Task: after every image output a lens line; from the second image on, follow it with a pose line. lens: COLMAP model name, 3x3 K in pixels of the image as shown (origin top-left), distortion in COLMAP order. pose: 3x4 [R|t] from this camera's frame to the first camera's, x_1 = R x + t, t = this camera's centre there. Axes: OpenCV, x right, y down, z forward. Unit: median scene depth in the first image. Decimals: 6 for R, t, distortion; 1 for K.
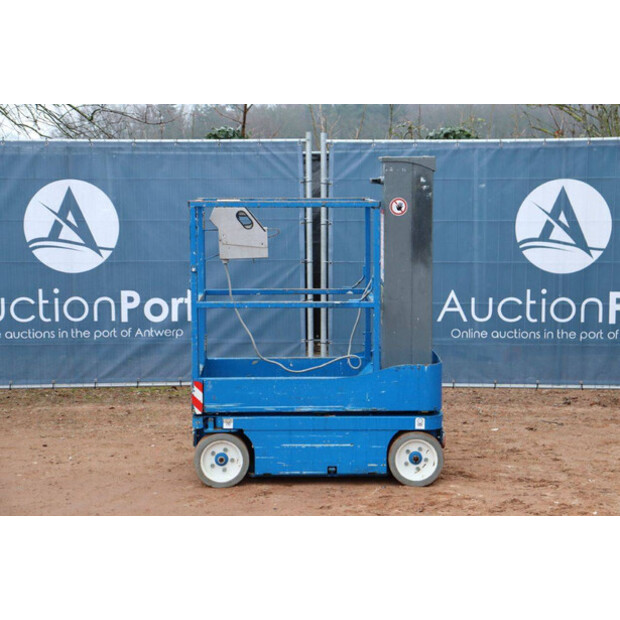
lens RADIAL K [[1427.1, 0, 309.8], [0, 1427.1, 307.8], [0, 0, 1]] dist [0.361438, 0.000000]
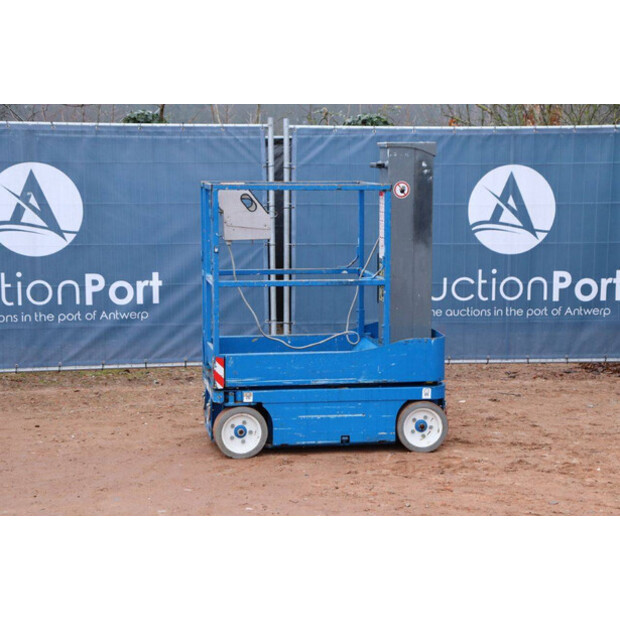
lens RADIAL K [[1509.4, 0, 310.0], [0, 1509.4, 310.7], [0, 0, 1]] dist [0.377788, 0.000000]
pose [[0.986649, -0.012022, 0.162416, -0.152007], [0.011072, 0.999916, 0.006754, 0.008497], [-0.162484, -0.004866, 0.986699, -0.076753]]
